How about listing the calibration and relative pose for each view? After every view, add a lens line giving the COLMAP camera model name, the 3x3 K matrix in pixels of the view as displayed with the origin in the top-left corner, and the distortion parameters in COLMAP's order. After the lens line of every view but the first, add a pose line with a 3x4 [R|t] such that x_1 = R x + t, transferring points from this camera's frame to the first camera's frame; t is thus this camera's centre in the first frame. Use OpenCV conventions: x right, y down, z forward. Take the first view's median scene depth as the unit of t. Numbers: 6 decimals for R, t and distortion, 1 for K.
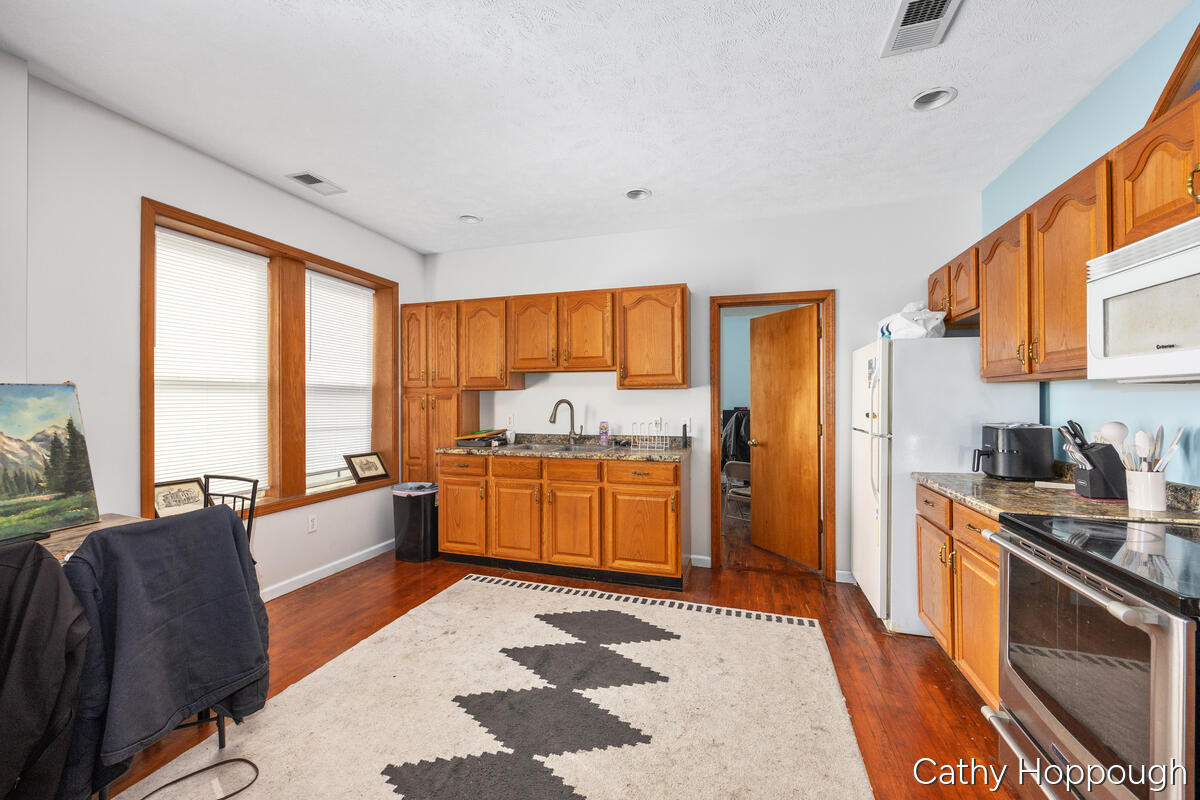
lens RADIAL K [[476.5, 0, 599.0], [0, 476.5, 399.4], [0, 0, 1]] dist [-0.000630, -0.000065]
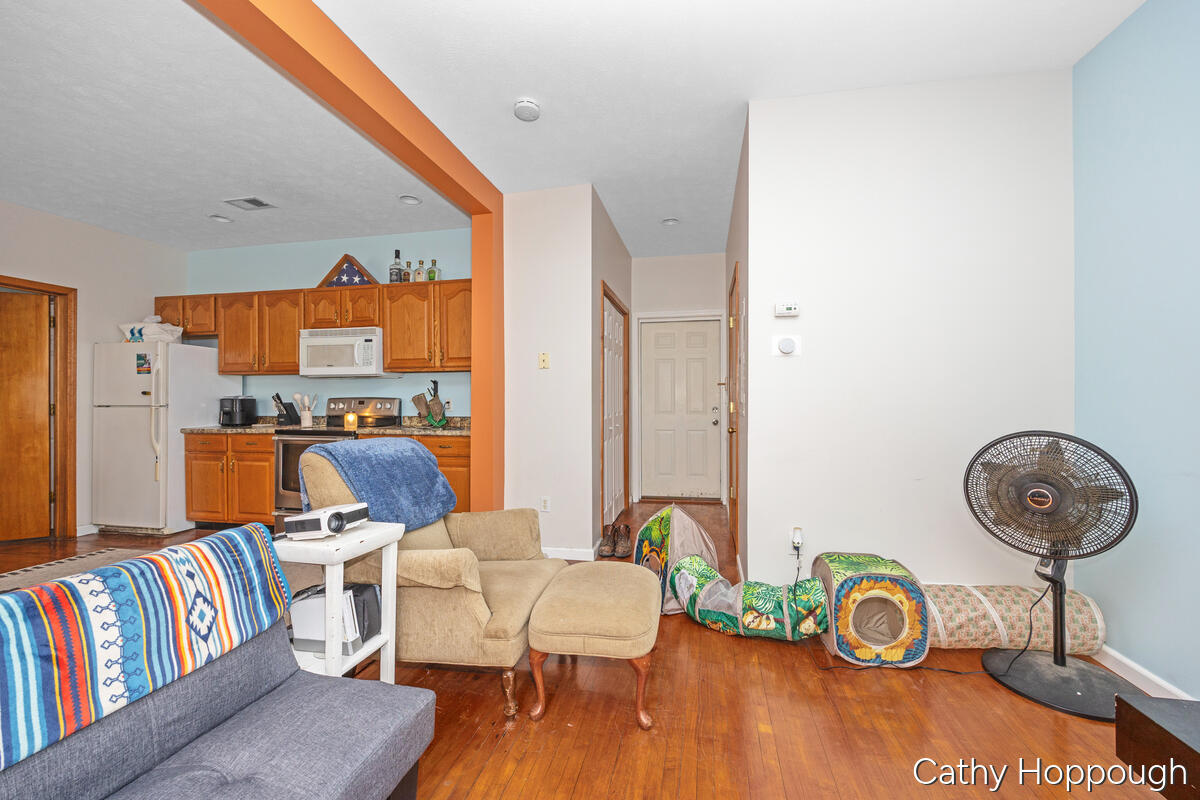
lens RADIAL K [[476.5, 0, 602.0], [0, 476.5, 398.3], [0, 0, 1]] dist [-0.000630, -0.000065]
pose [[-0.092768, 0.002874, 0.995684, -1.067296], [0.000595, 0.999996, -0.002831, 0.058762], [-0.995688, 0.000330, -0.092769, -0.253659]]
